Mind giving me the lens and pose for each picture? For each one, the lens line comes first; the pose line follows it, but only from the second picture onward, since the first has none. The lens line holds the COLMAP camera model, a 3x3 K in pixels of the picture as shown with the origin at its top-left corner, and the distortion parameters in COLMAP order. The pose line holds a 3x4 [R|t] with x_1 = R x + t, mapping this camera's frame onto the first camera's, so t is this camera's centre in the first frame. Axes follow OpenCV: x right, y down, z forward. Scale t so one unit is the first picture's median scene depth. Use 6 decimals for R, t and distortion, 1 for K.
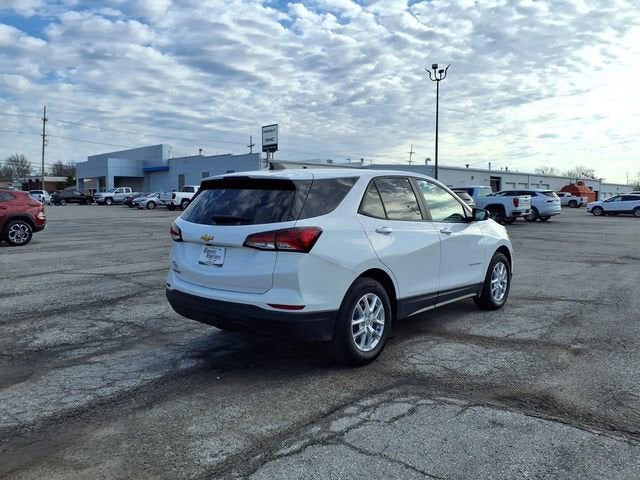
lens RADIAL K [[508.3, 0, 324.5], [0, 508.3, 248.9], [0, 0, 1]] dist [0.048839, -0.062588]
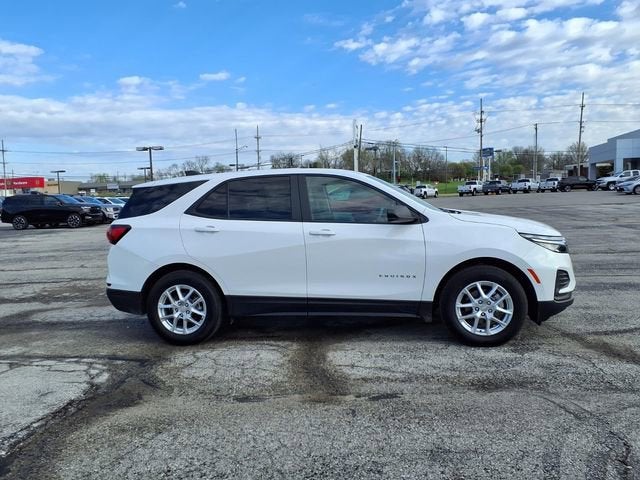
lens RADIAL K [[507.9, 0, 320.5], [0, 507.9, 243.7], [0, 0, 1]] dist [0.051611, -0.062366]
pose [[0.531195, 0.061513, -0.845013, 1.154781], [-0.045182, 0.997998, 0.044247, -0.064894], [0.846044, 0.014676, 0.532911, 0.616447]]
